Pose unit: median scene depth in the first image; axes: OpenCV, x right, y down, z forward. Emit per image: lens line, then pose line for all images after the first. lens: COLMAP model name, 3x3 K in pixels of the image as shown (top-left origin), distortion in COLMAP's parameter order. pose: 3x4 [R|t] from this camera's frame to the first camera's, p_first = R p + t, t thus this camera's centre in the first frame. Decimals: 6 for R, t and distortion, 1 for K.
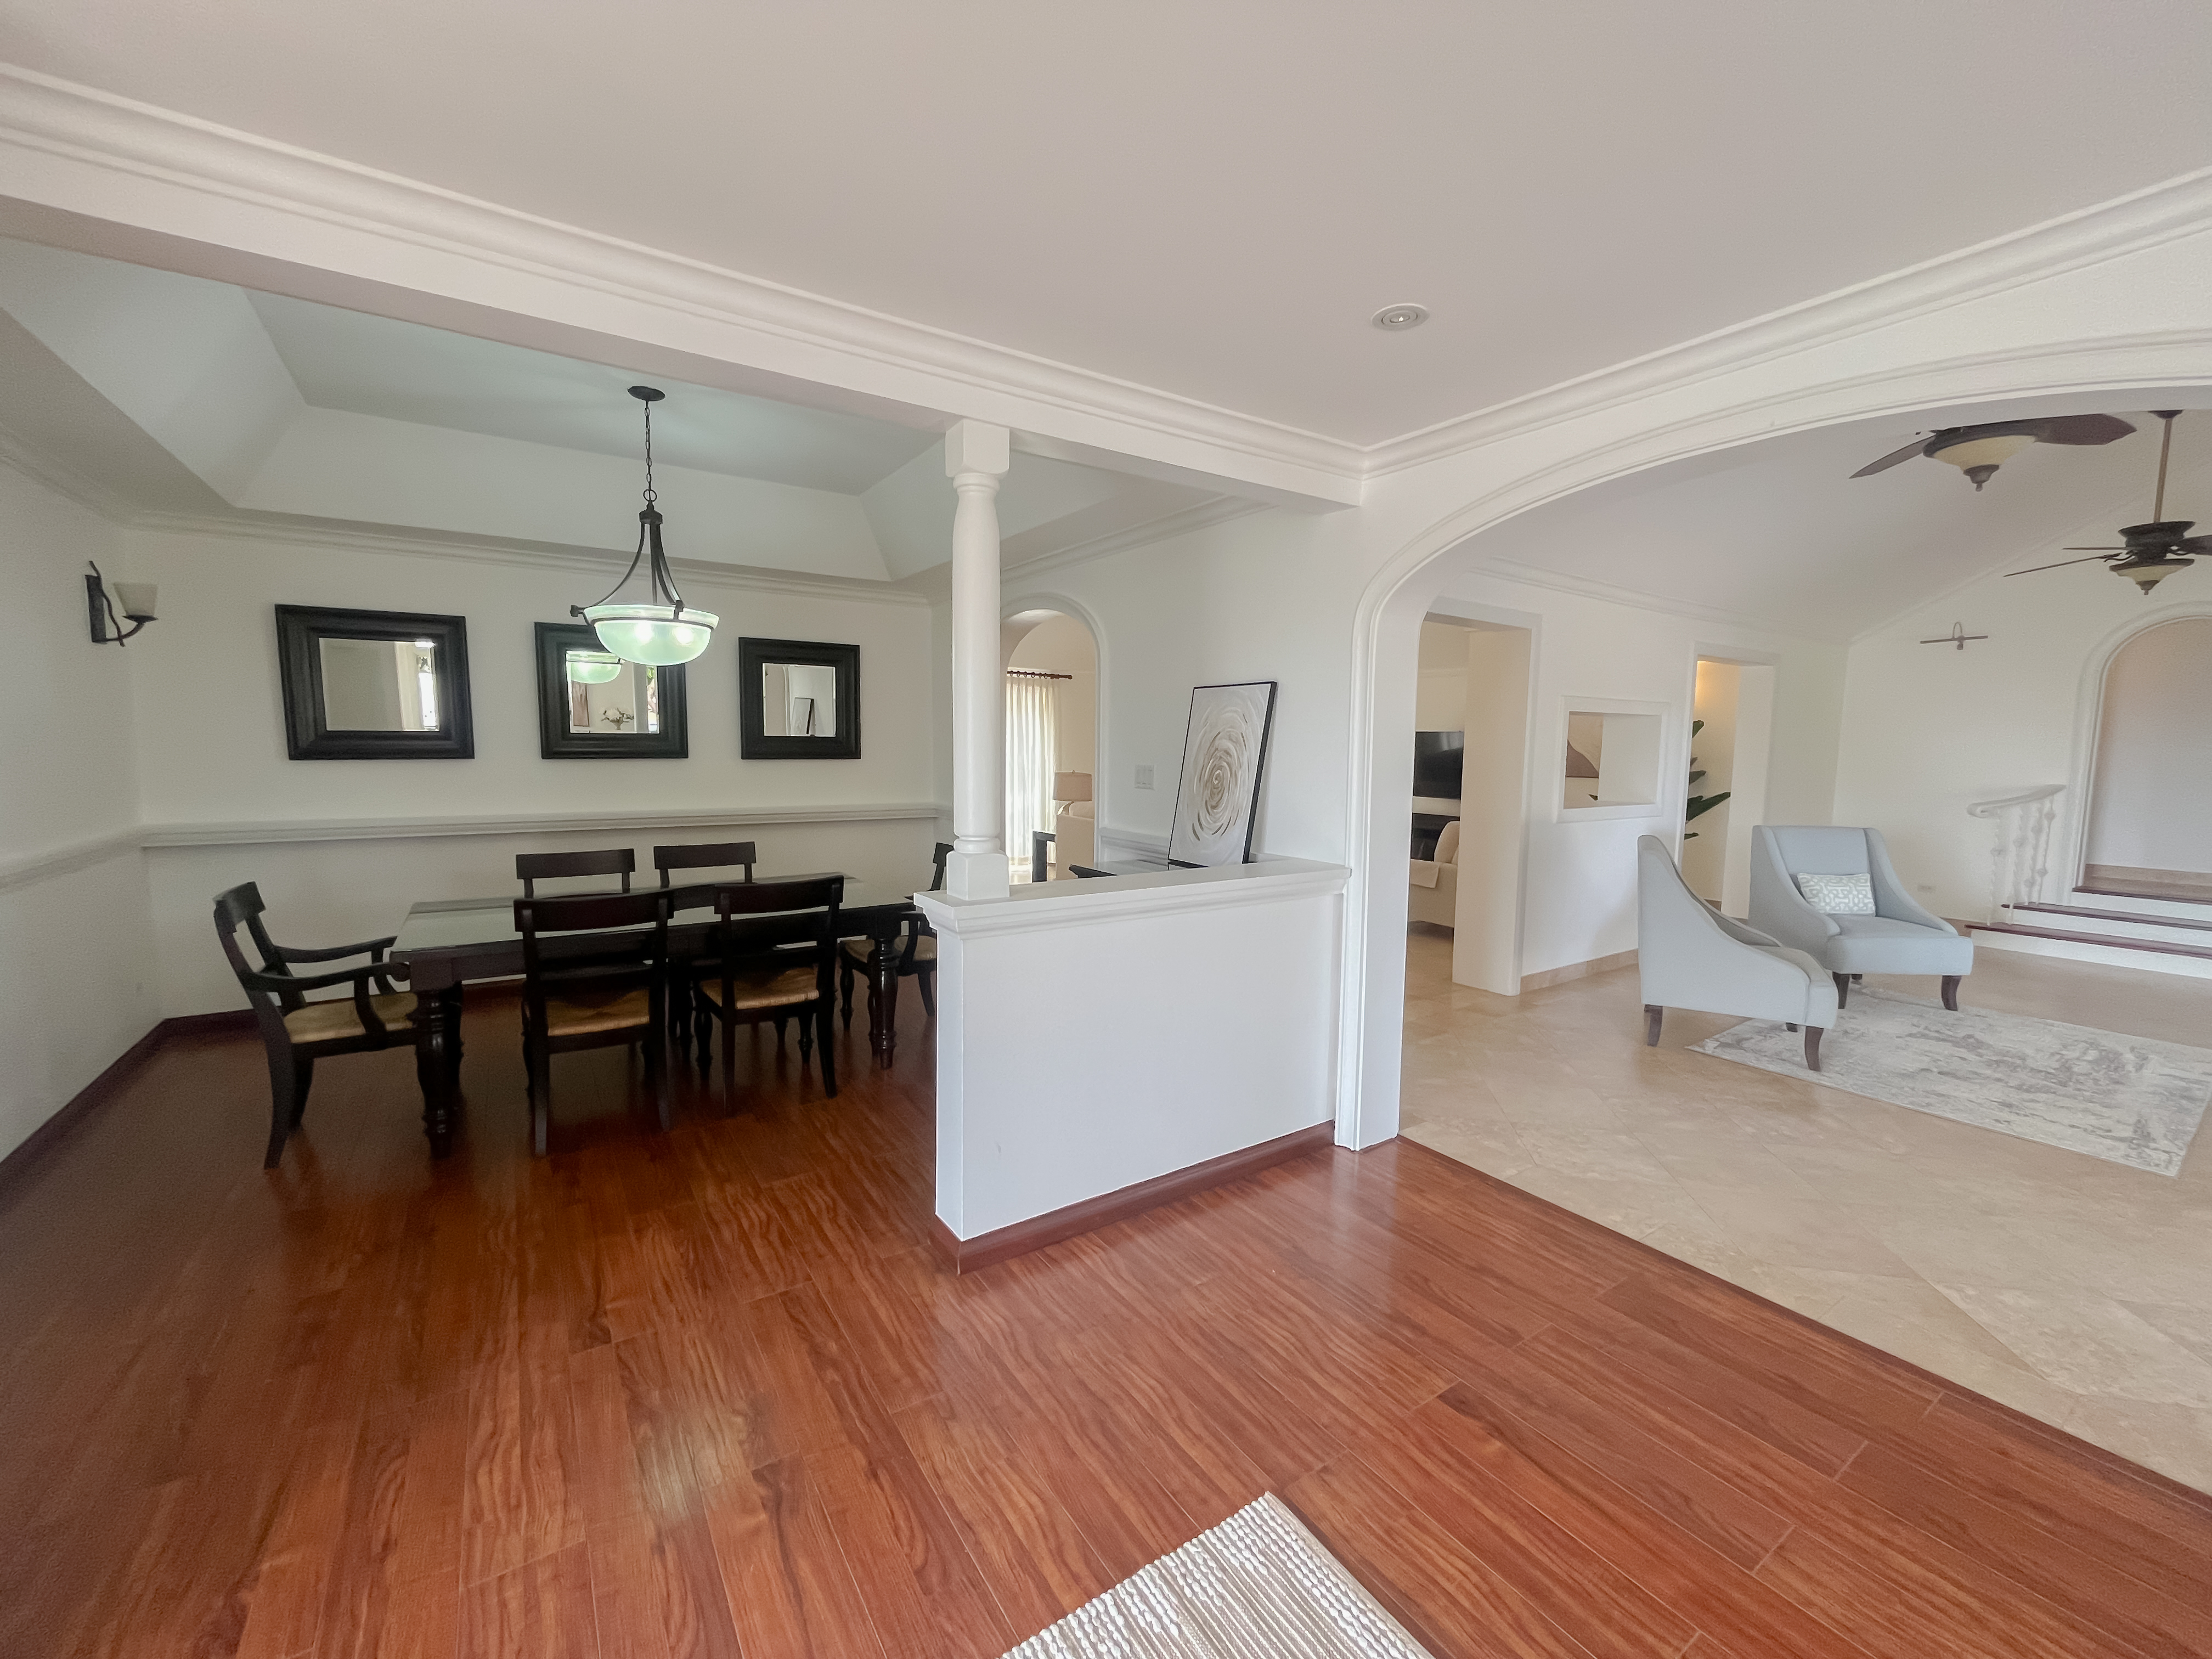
lens RADIAL K [[892.8, 0, 1106.0], [0, 892.8, 829.5], [0, 0, 1]] dist [-0.002269, -0.000071]
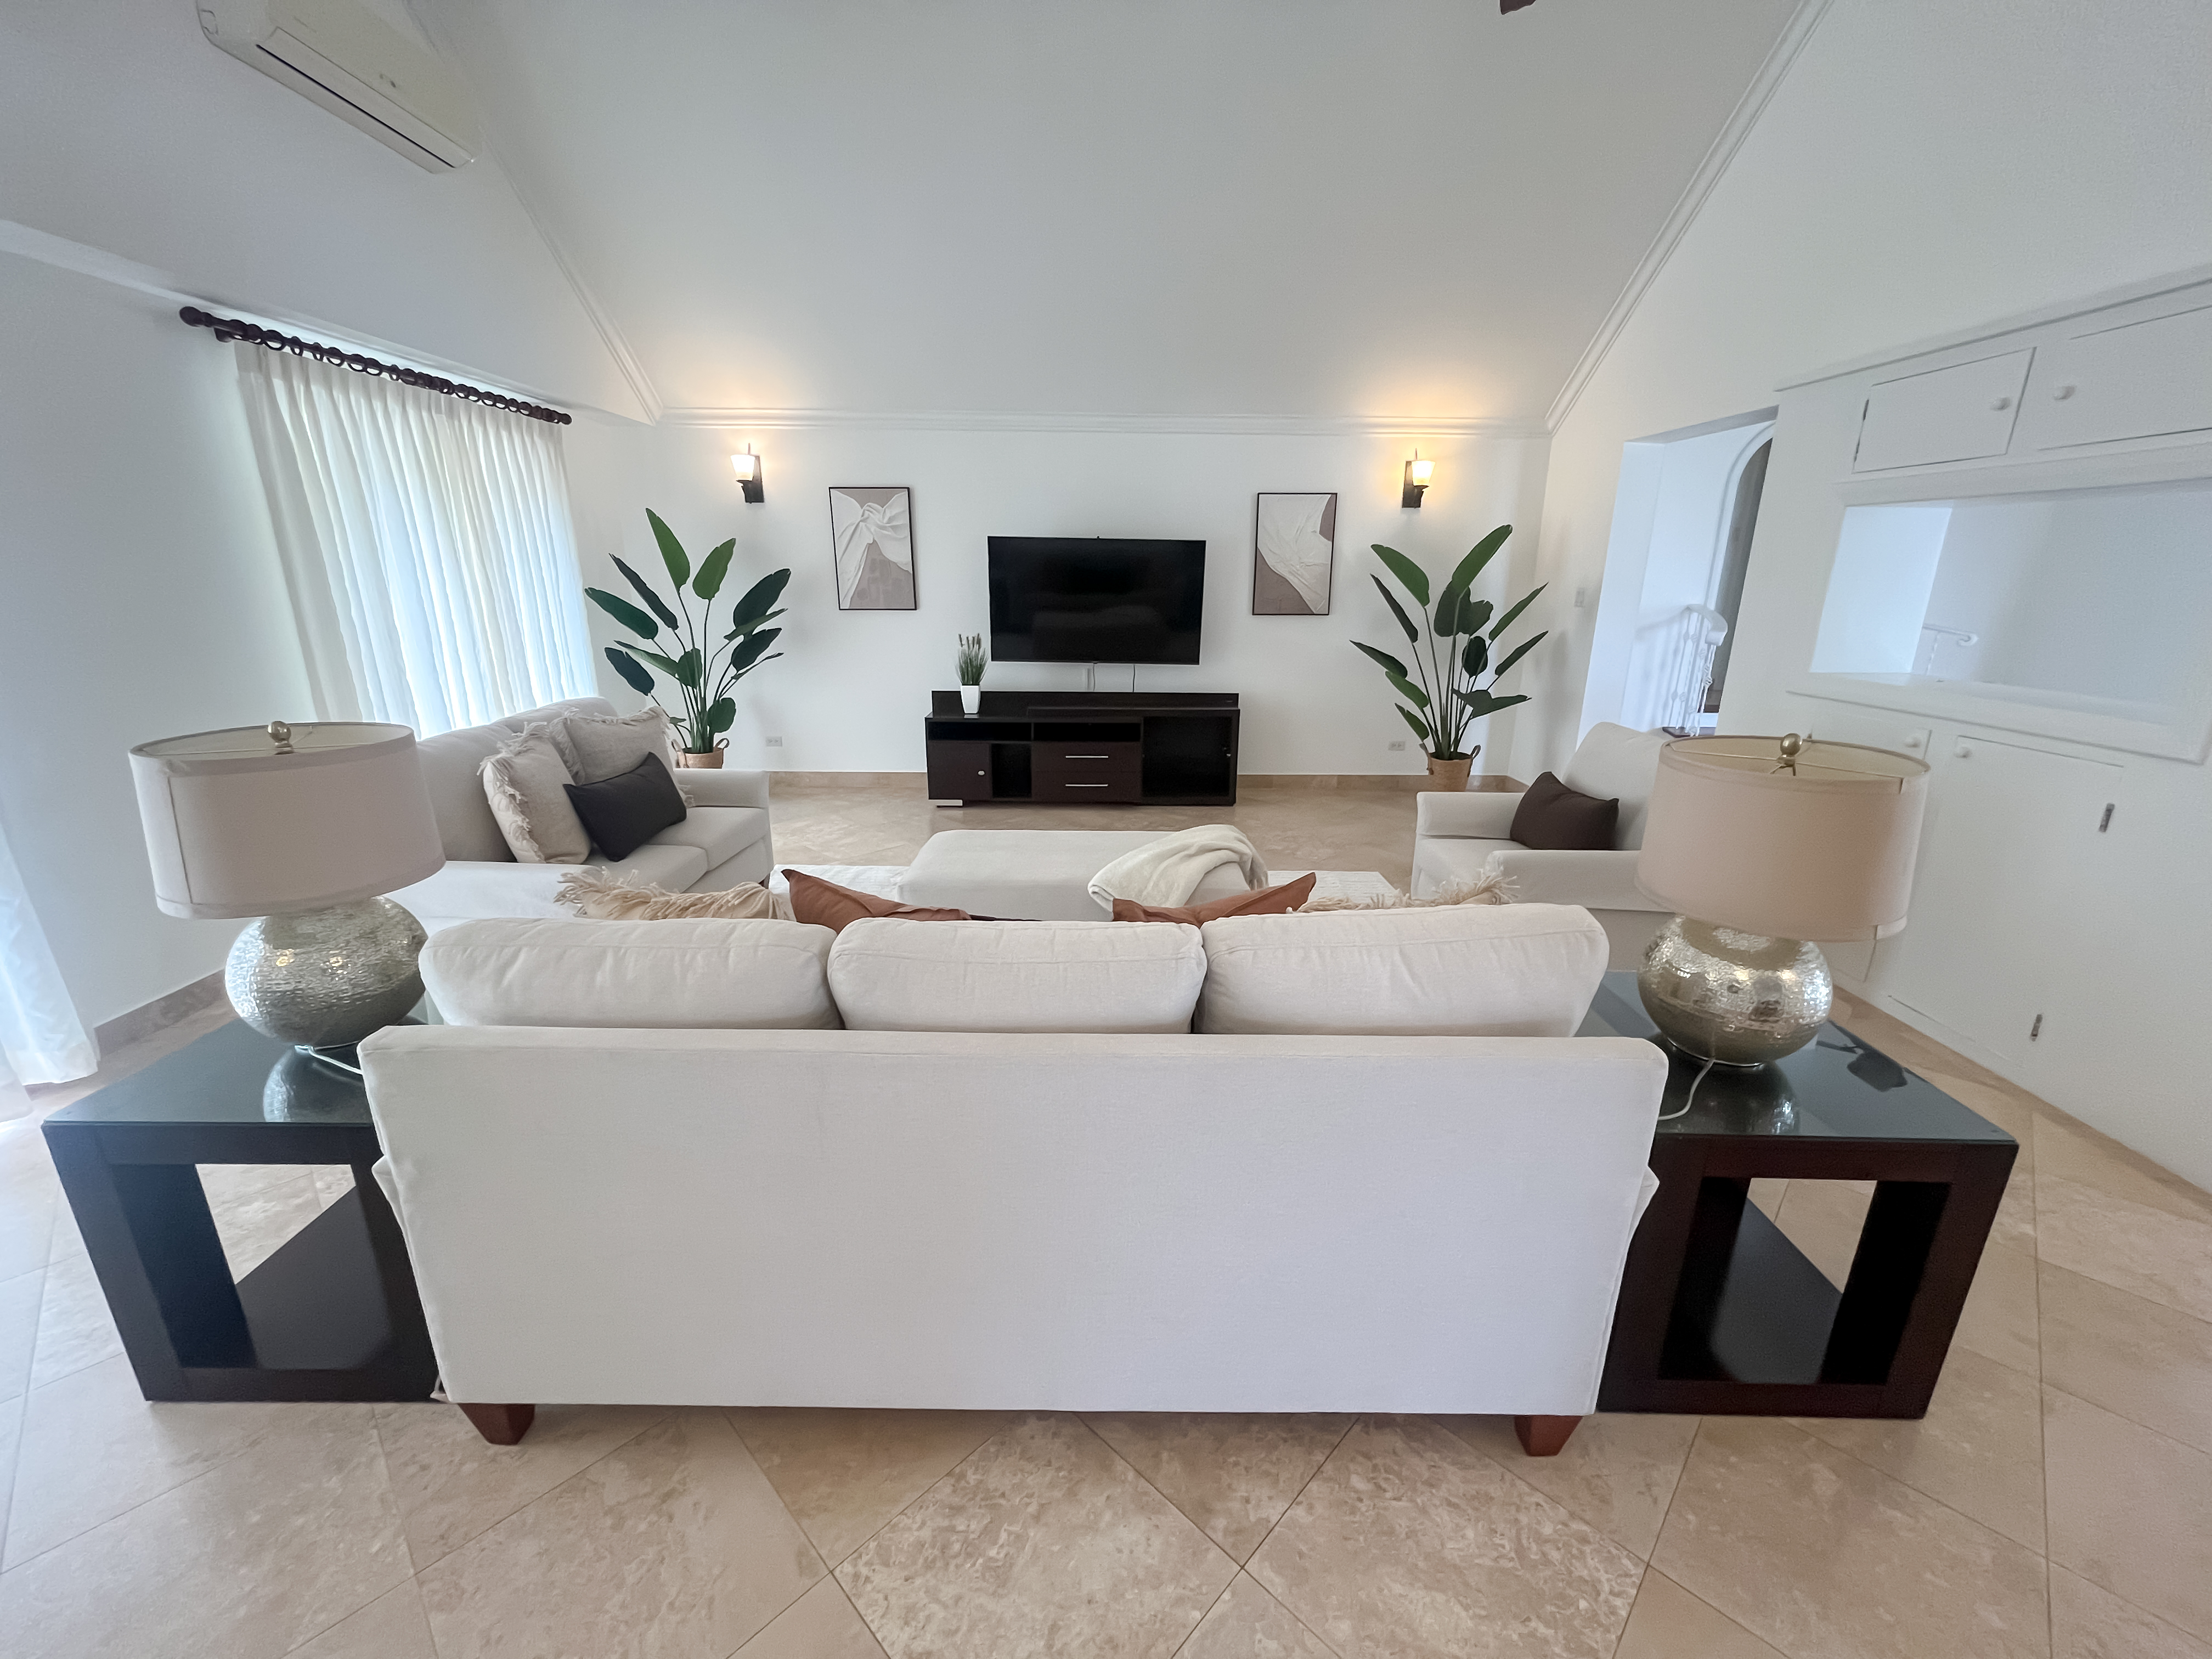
lens RADIAL K [[895.5, 0, 1104.6], [0, 895.5, 823.4], [0, 0, 1]] dist [-0.000548, -0.000217]
pose [[0.551591, -0.238486, 0.799295, -0.193872], [0.081385, 0.969071, 0.232978, -0.156919], [-0.830135, -0.063458, 0.553940, 1.578511]]
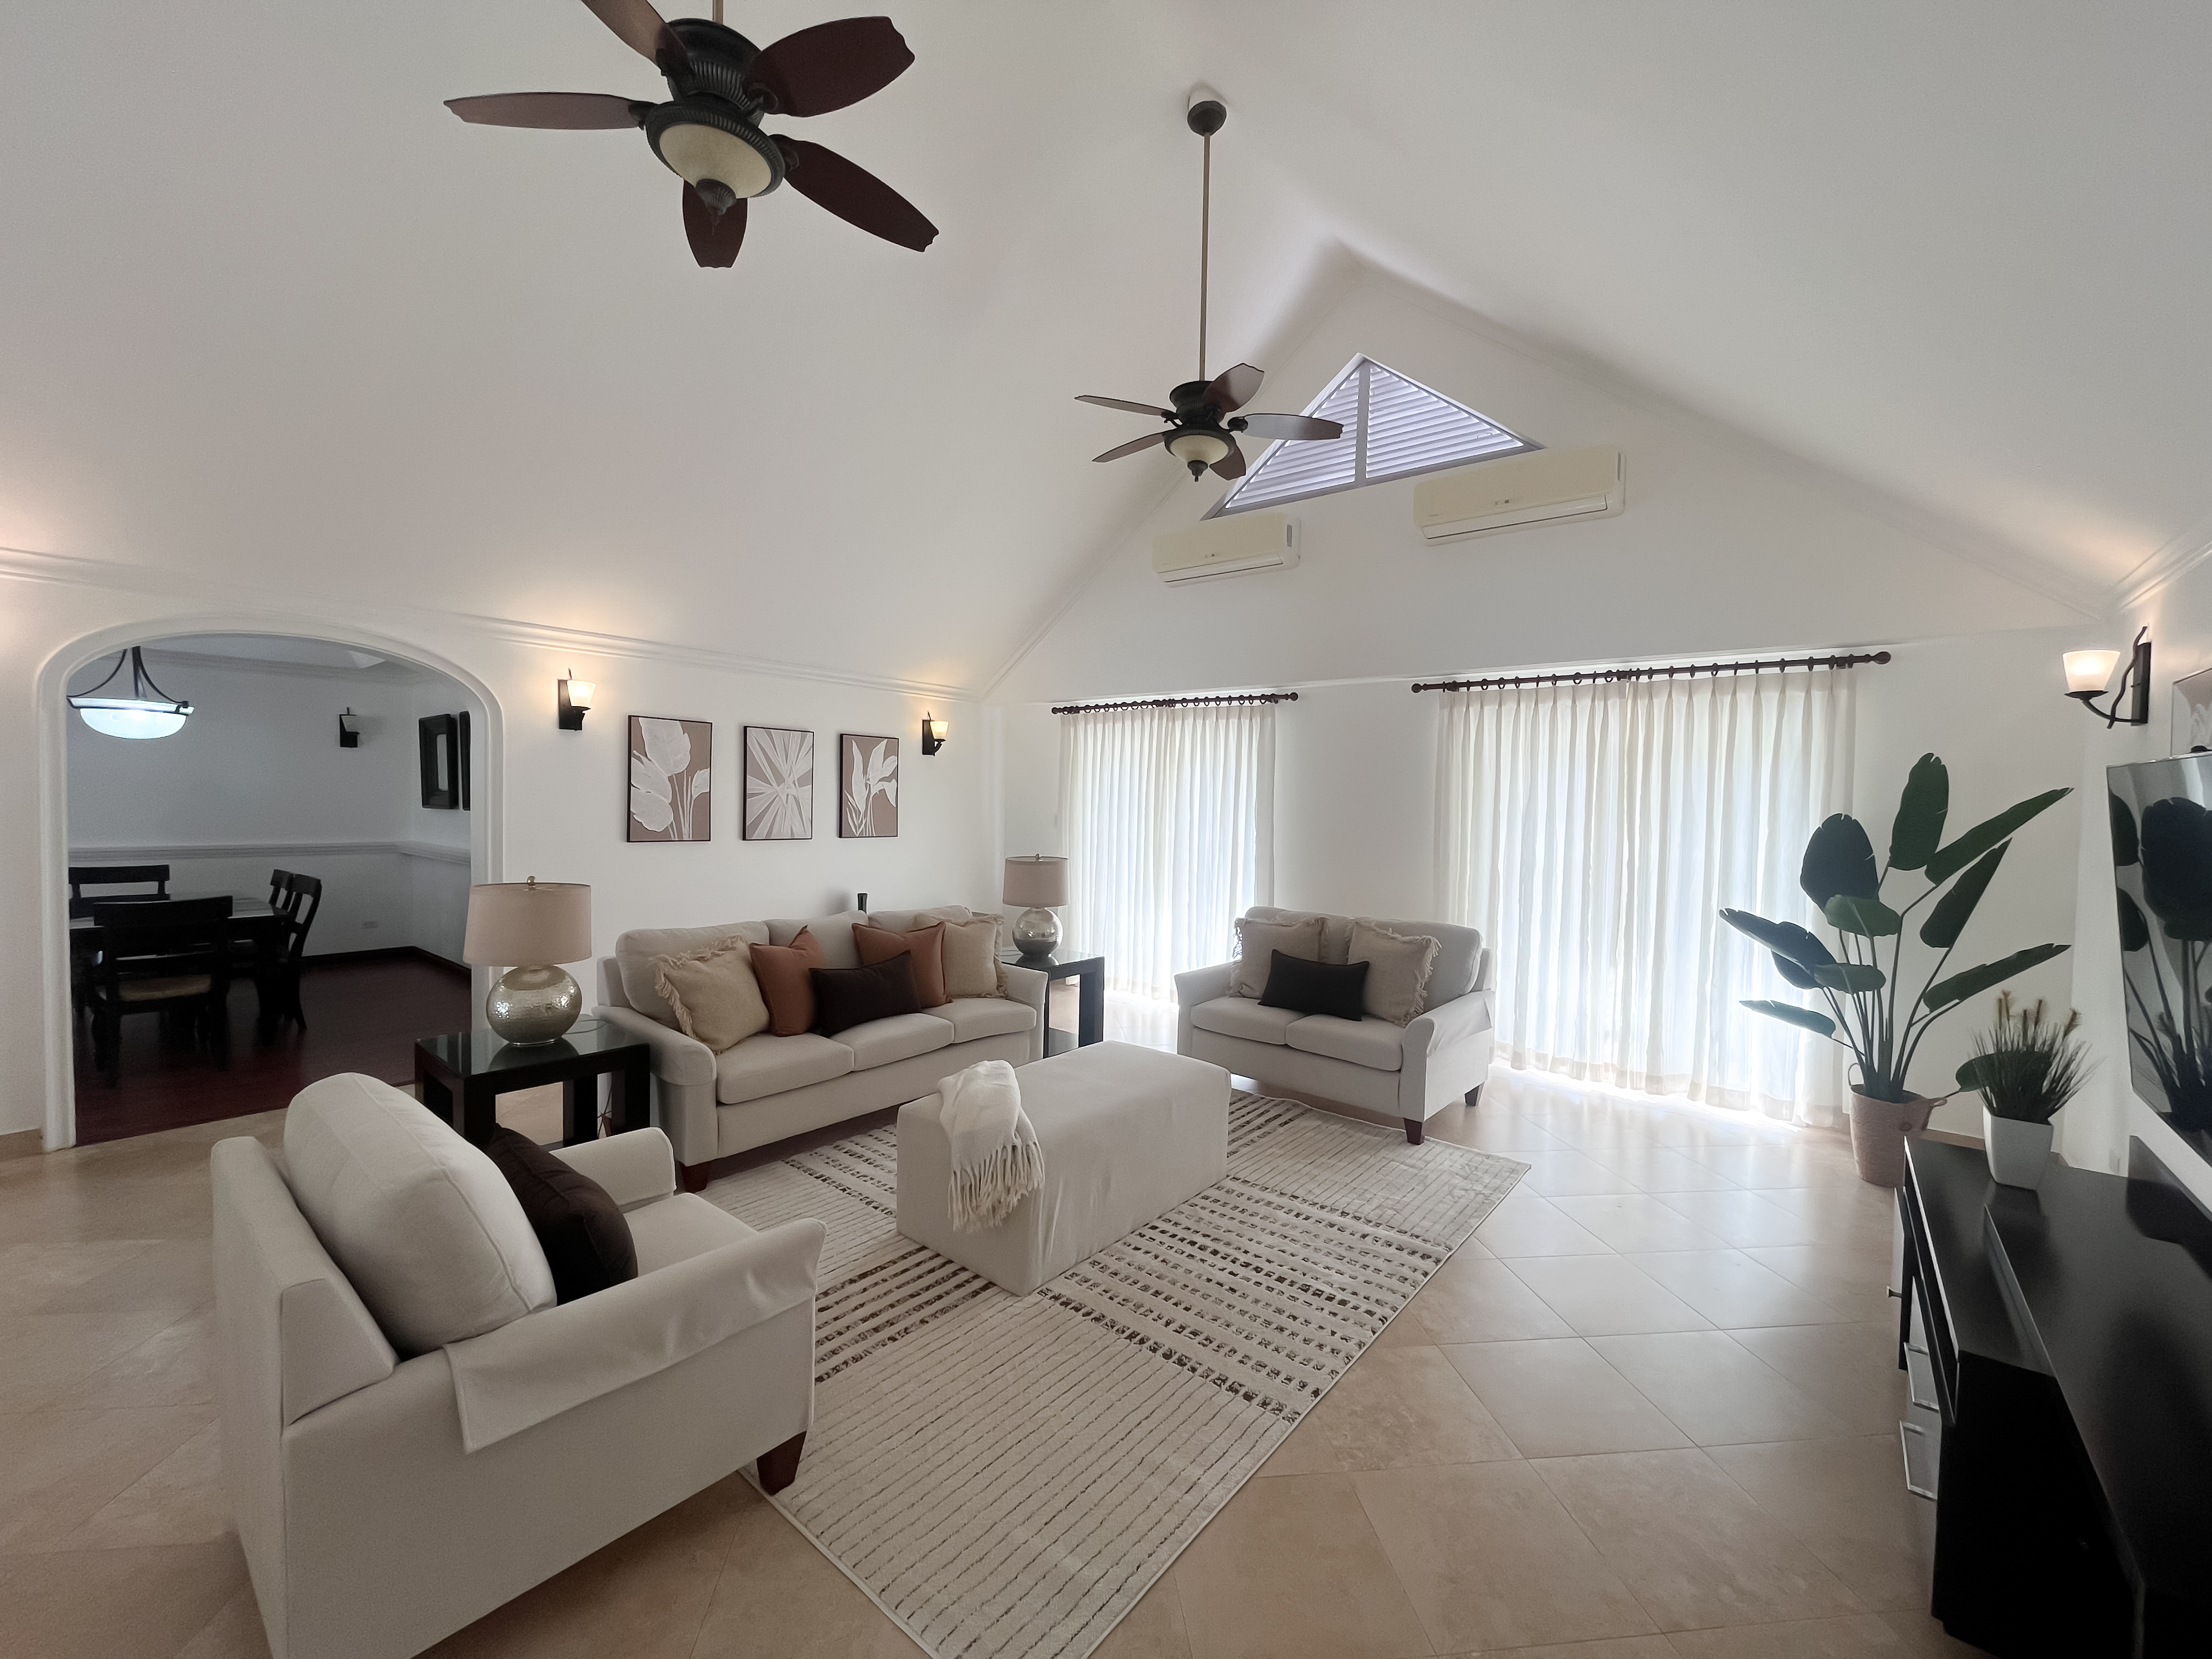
lens RADIAL K [[892.8, 0, 1106.0], [0, 892.8, 829.5], [0, 0, 1]] dist [-0.002269, -0.000071]
pose [[0.293007, 0.025293, -0.955776, 1.139774], [-0.109614, 0.993947, -0.007301, -0.171488], [0.949806, 0.106906, 0.294006, 1.785600]]
